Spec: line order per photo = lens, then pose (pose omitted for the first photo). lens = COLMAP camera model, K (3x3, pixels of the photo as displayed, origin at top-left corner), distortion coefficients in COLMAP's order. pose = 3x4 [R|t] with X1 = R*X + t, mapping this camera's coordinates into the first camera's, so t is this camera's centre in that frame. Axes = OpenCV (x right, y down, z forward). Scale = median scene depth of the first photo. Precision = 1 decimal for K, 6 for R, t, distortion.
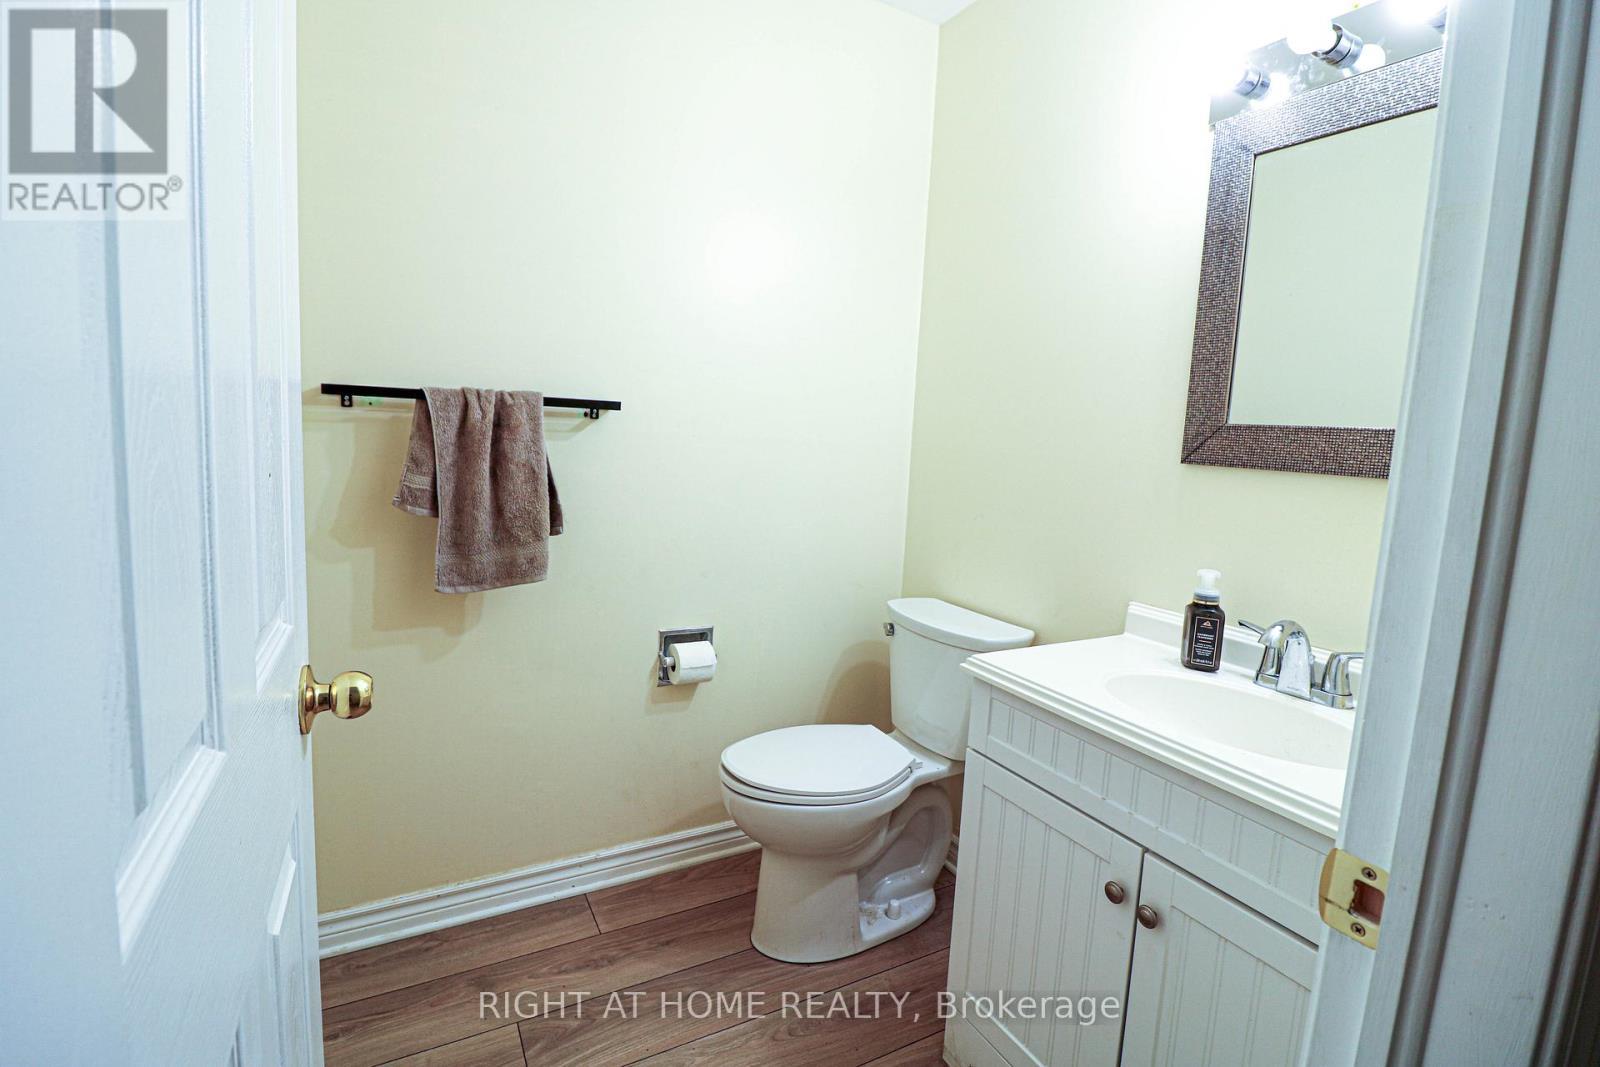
lens RADIAL K [[736.3, 0, 803.1], [0, 736.3, 510.7], [0, 0, 1]] dist [0.001051, -0.013787]
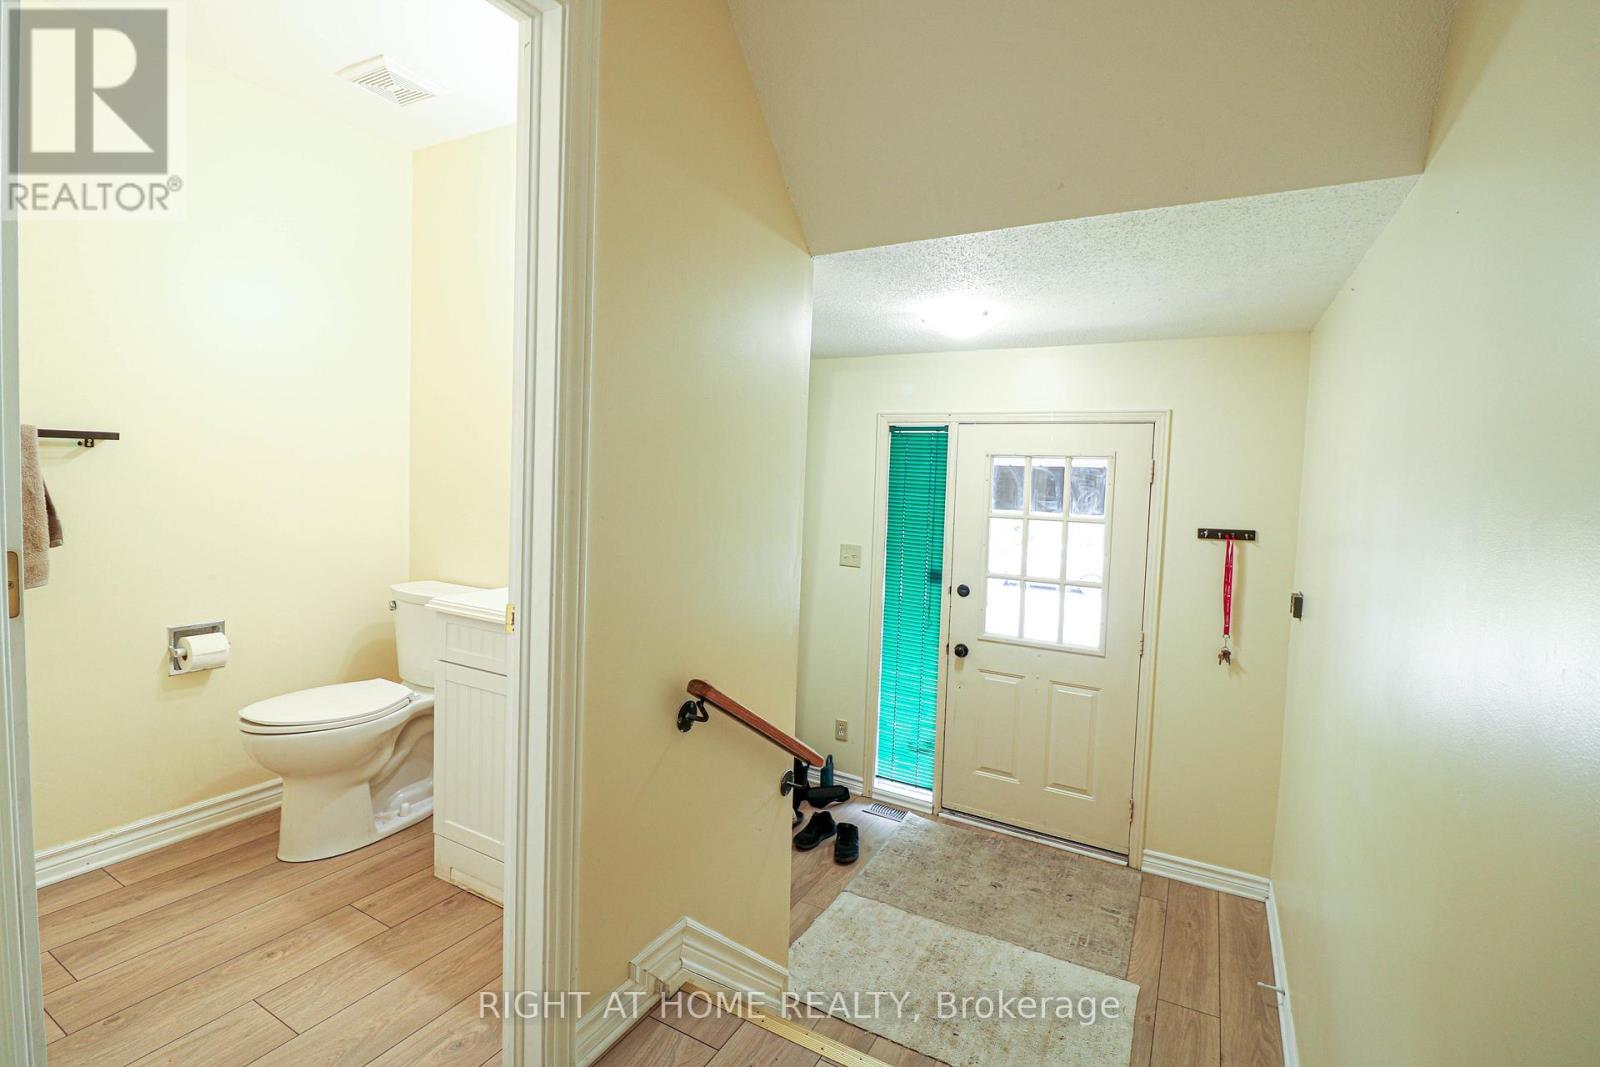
lens RADIAL K [[736.3, 0, 803.1], [0, 736.3, 510.7], [0, 0, 1]] dist [0.001051, -0.013787]
pose [[0.849340, -0.049331, 0.525535, 0.064299], [0.064739, 0.997842, -0.010963, 0.060187], [-0.523860, 0.043334, 0.850701, -0.557276]]
